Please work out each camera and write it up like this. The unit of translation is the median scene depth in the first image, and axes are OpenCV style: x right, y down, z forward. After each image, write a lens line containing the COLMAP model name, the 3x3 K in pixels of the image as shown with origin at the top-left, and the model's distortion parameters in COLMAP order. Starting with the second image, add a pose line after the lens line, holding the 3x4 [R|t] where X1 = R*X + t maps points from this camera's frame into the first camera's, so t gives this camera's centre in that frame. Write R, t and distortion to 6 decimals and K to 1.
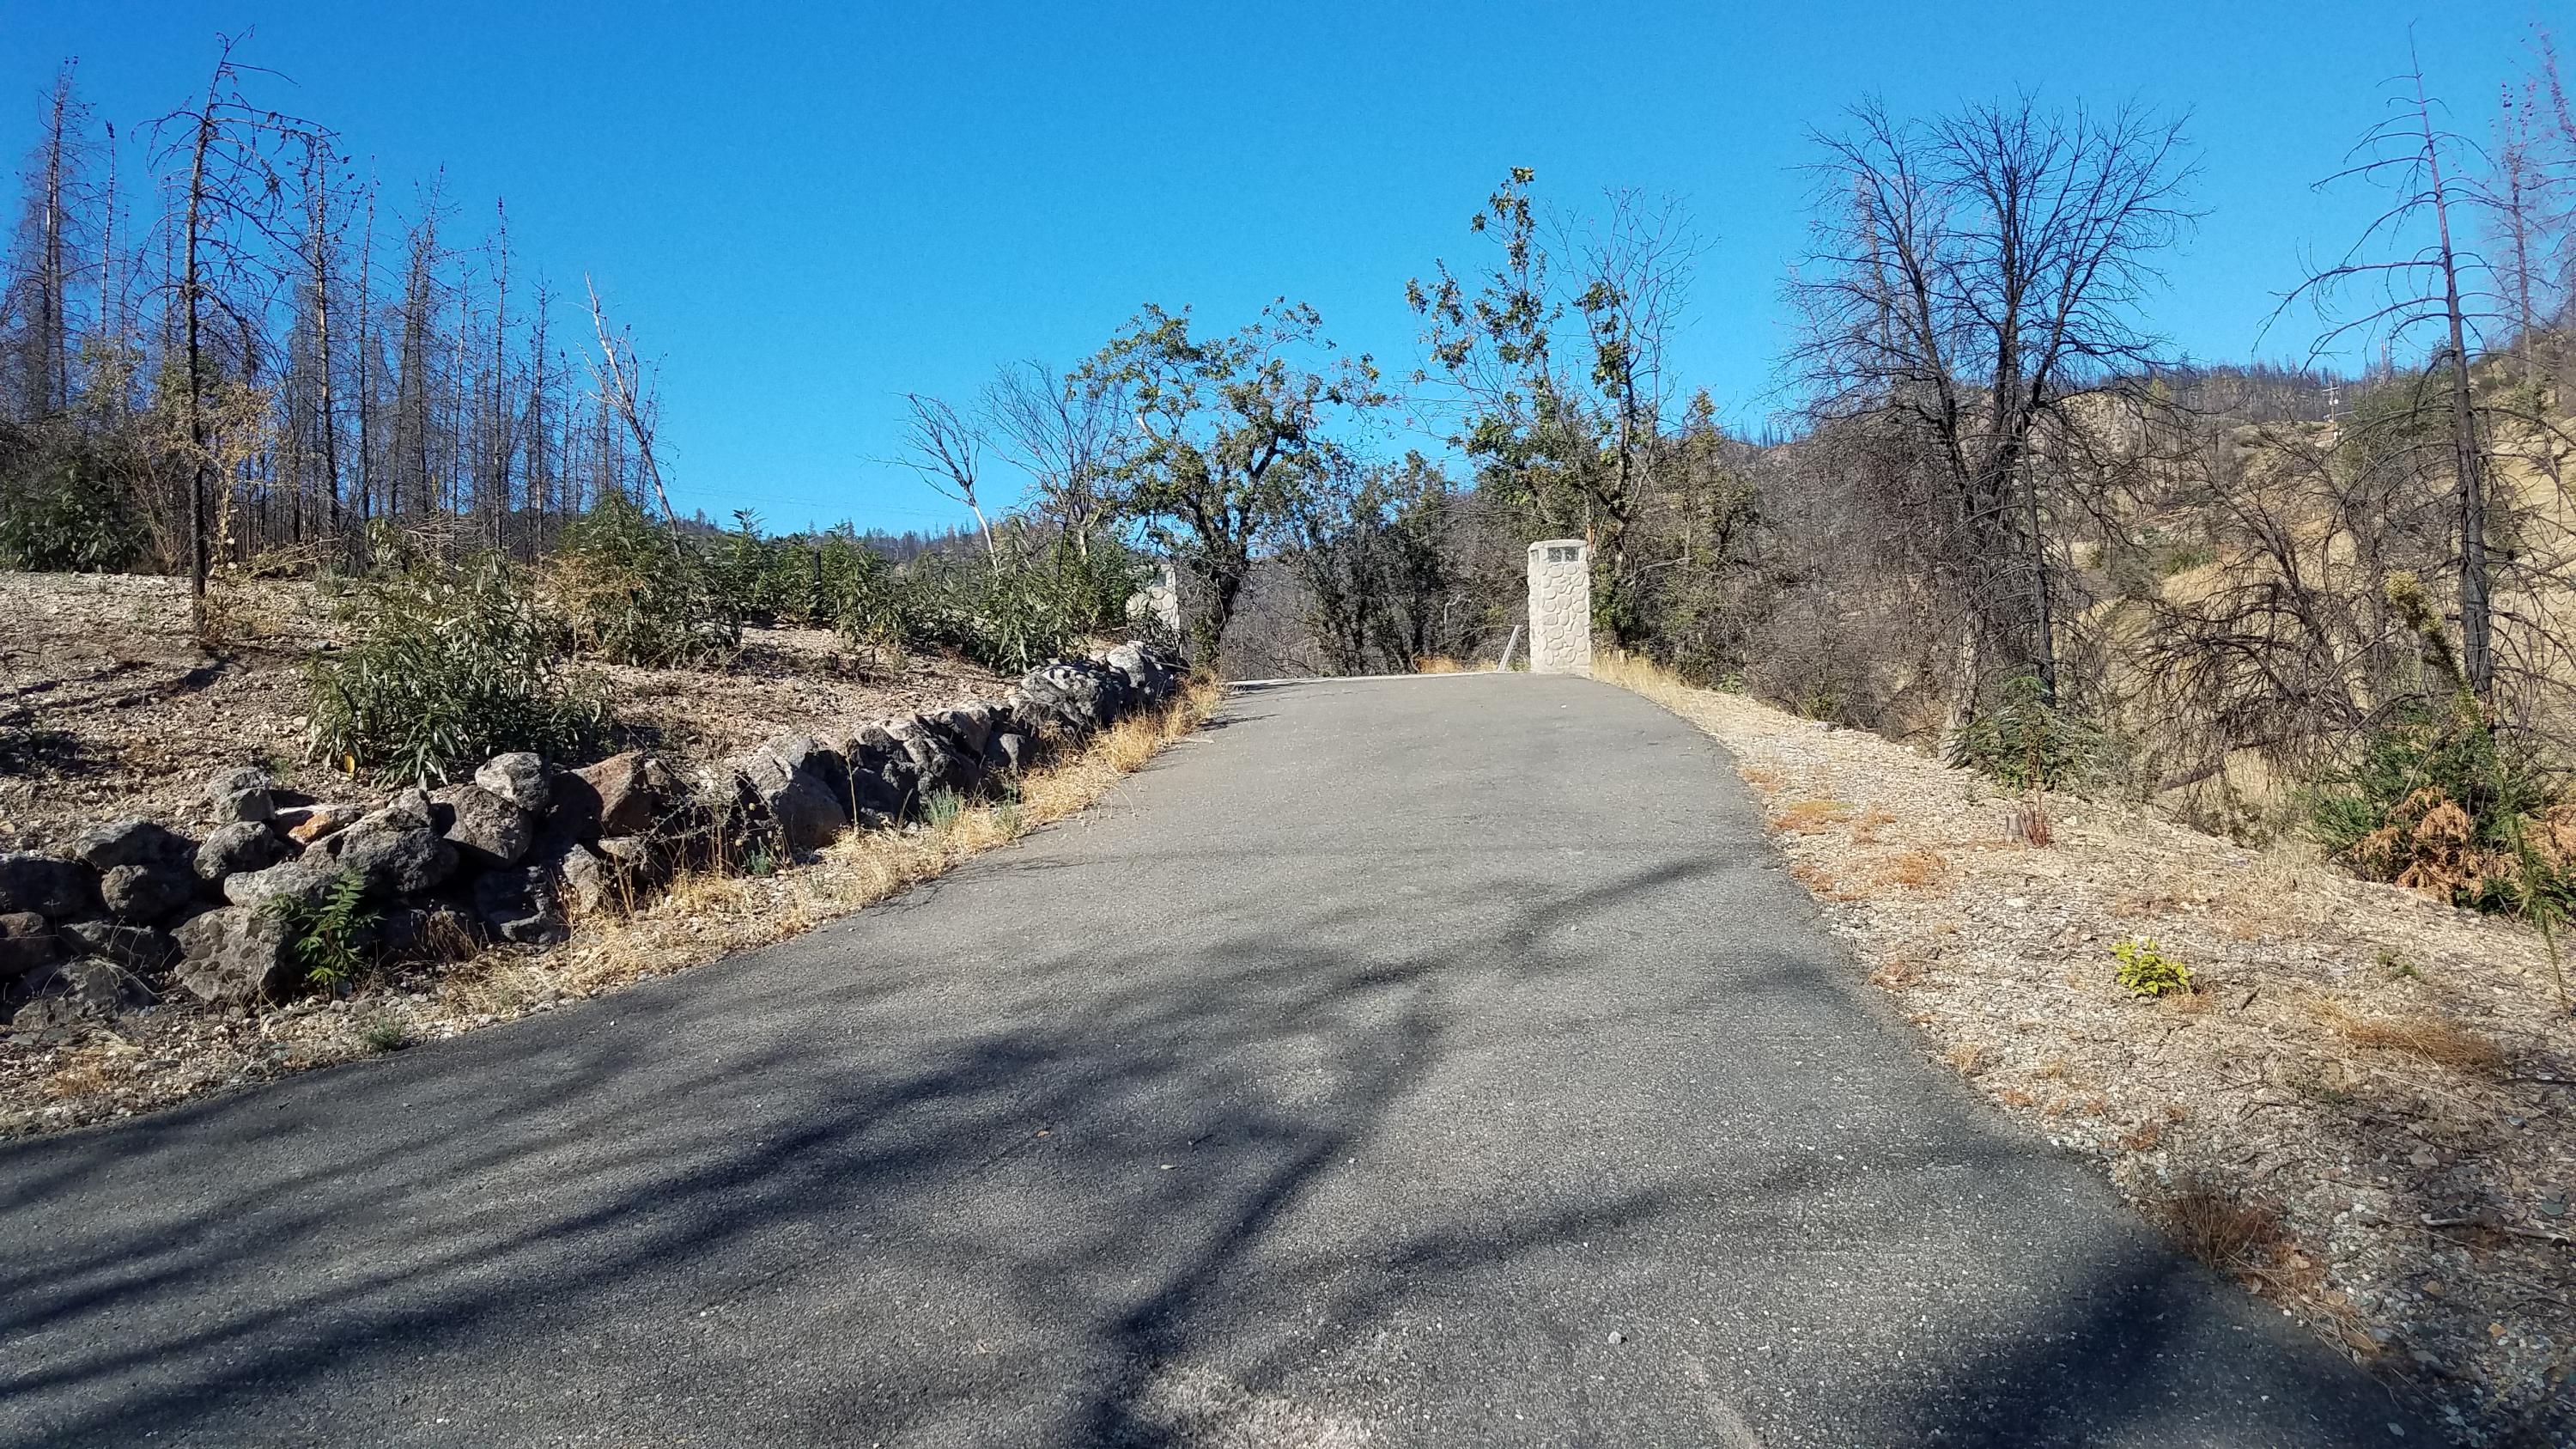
lens RADIAL K [[2057.6, 0, 1286.2], [0, 2057.6, 733.2], [0, 0, 1]] dist [-0.006696, -0.004900]
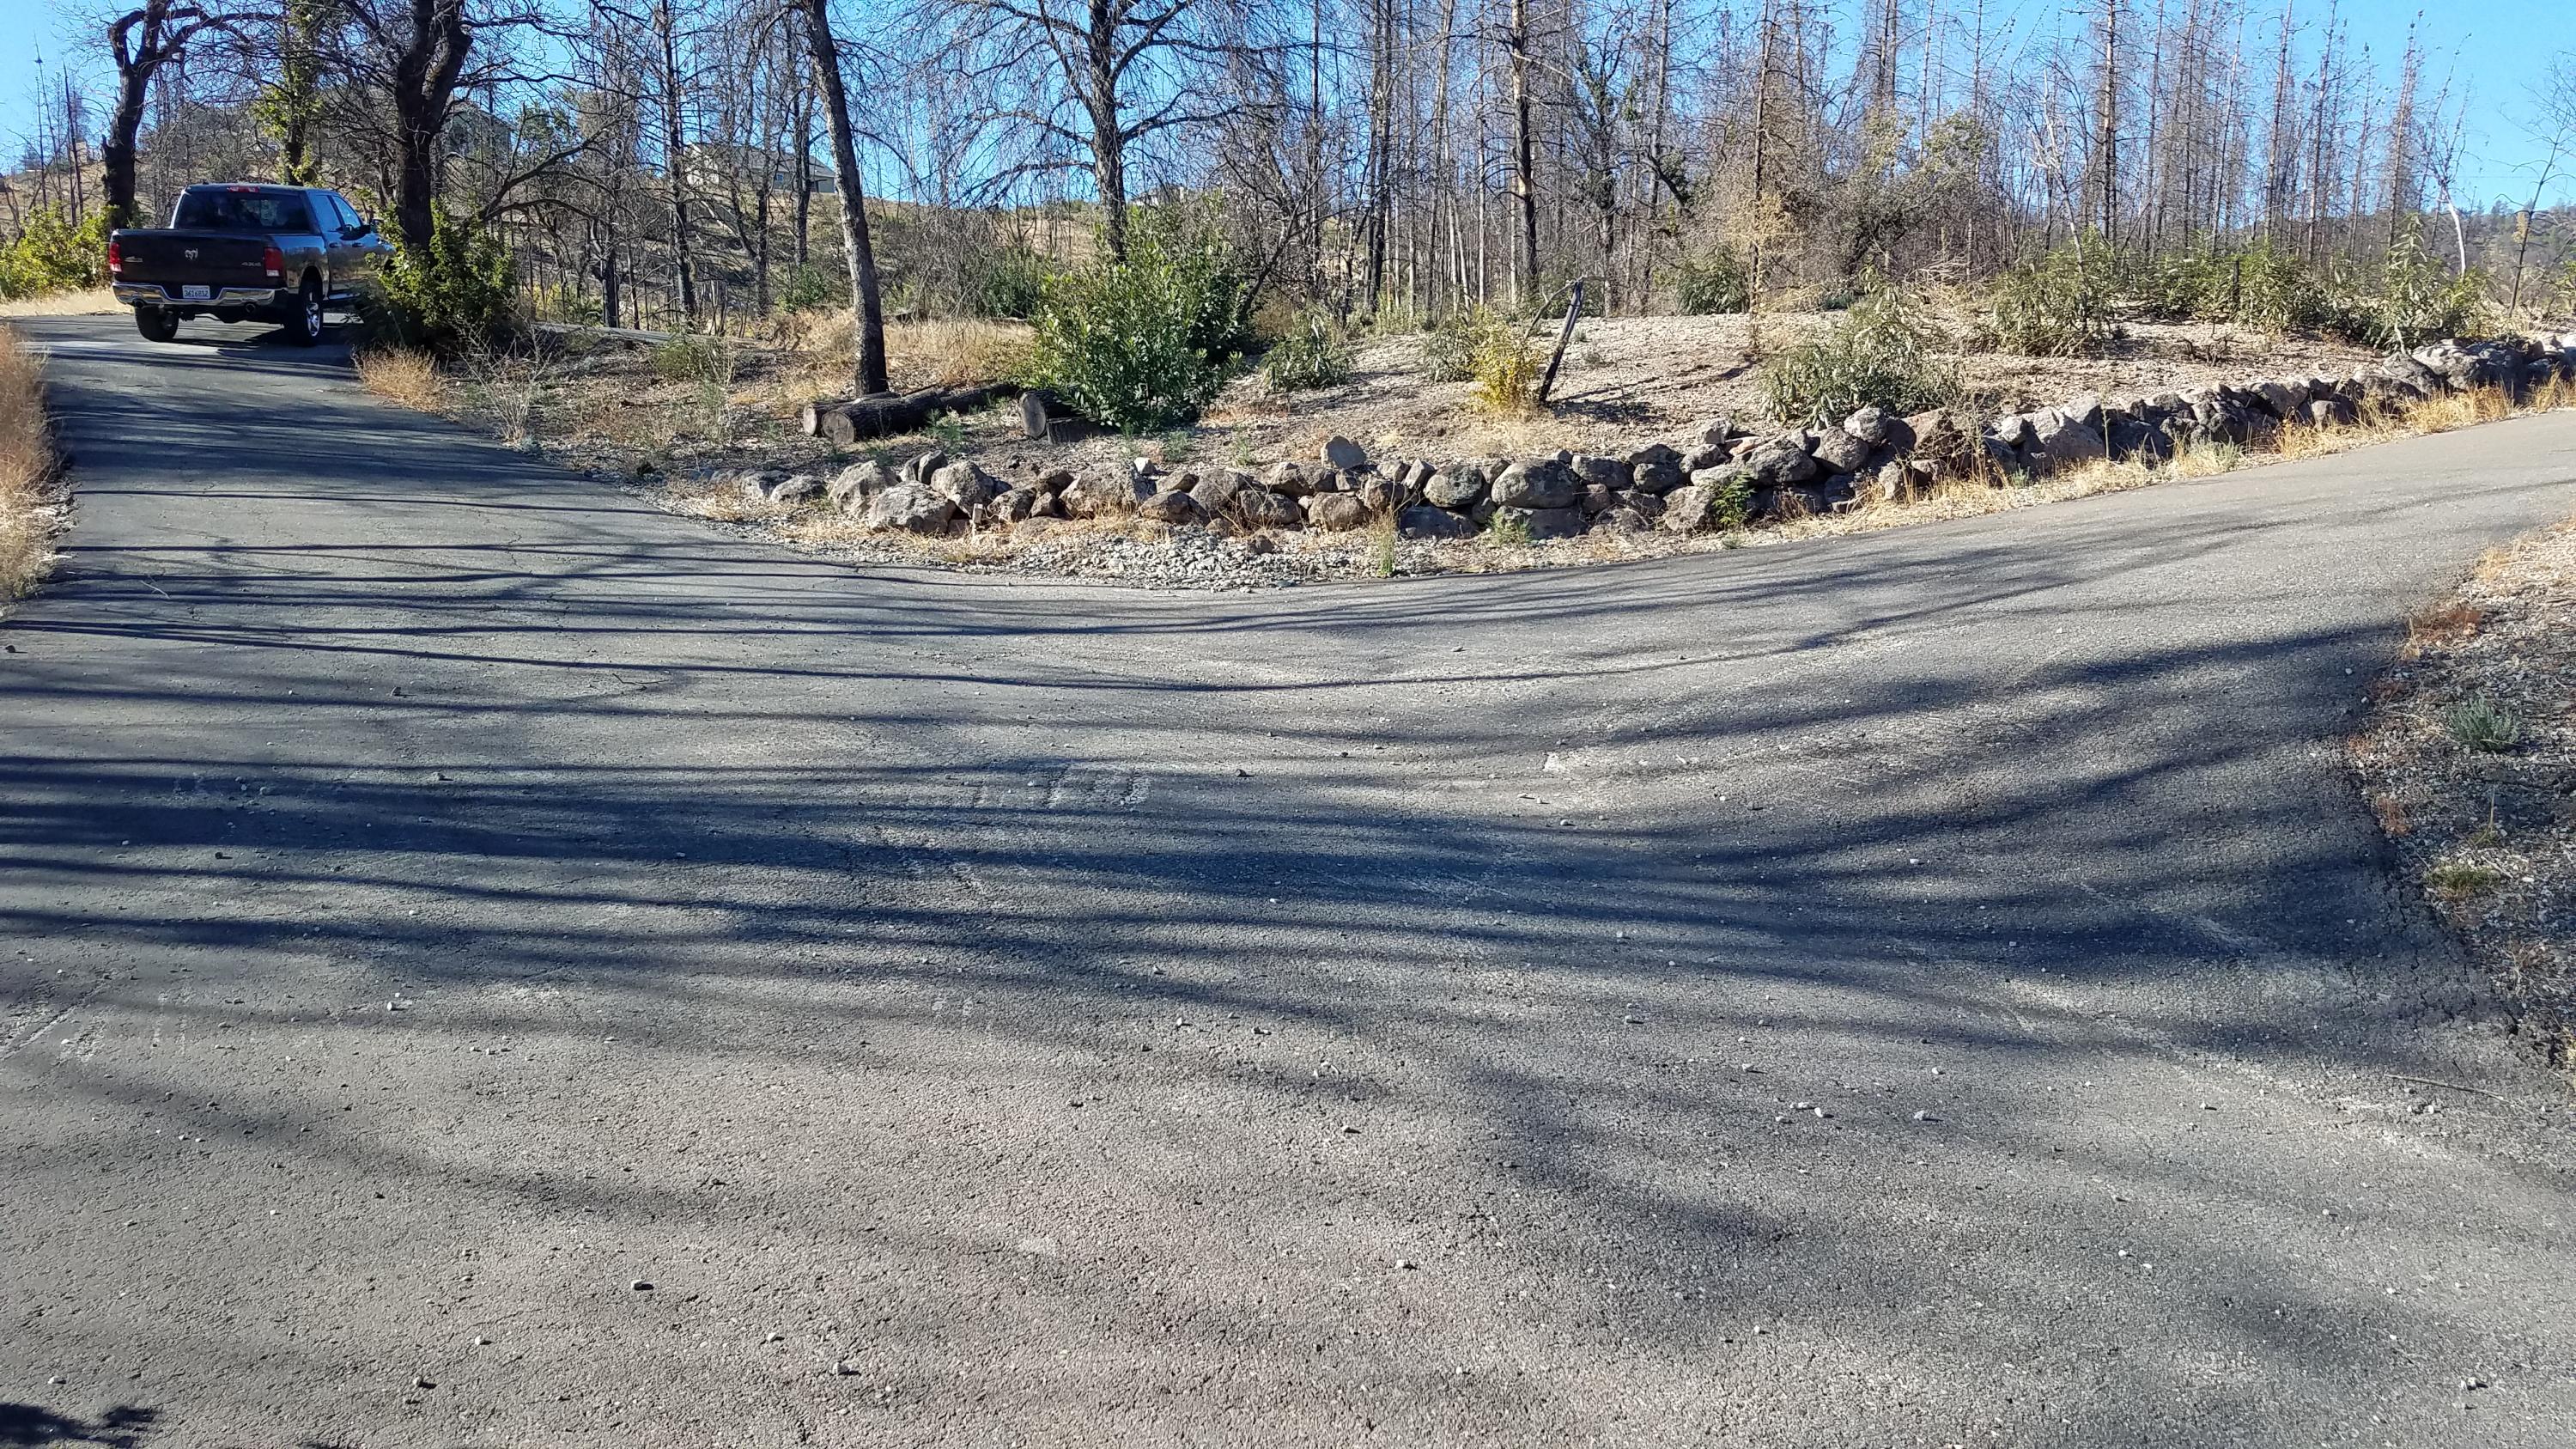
lens RADIAL K [[2057.6, 0, 1286.6], [0, 2057.6, 723.8], [0, 0, 1]] dist [-0.006696, -0.004900]
pose [[0.672238, 0.087541, -0.735141, 0.616099], [0.008346, 0.992025, 0.125763, 0.053905], [0.740288, -0.090679, 0.666147, -0.547085]]
